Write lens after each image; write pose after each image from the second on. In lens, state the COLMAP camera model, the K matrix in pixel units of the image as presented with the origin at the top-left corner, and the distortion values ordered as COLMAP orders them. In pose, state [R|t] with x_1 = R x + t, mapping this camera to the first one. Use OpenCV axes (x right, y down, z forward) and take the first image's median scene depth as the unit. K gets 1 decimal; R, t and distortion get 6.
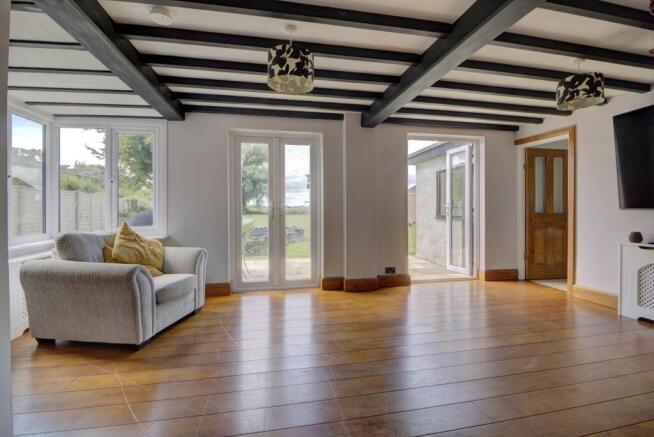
lens RADIAL K [[302.9, 0, 329.6], [0, 302.9, 211.0], [0, 0, 1]] dist [0.000558, -0.012684]
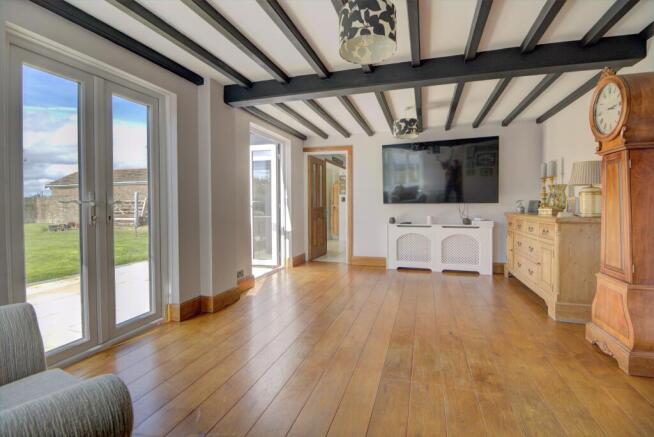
lens RADIAL K [[302.9, 0, 329.6], [0, 302.9, 211.0], [0, 0, 1]] dist [0.000558, -0.012684]
pose [[0.475568, -0.023870, 0.879355, -0.460687], [0.011336, 0.999715, 0.021007, -0.003613], [-0.879606, -0.000022, 0.475704, 0.364098]]
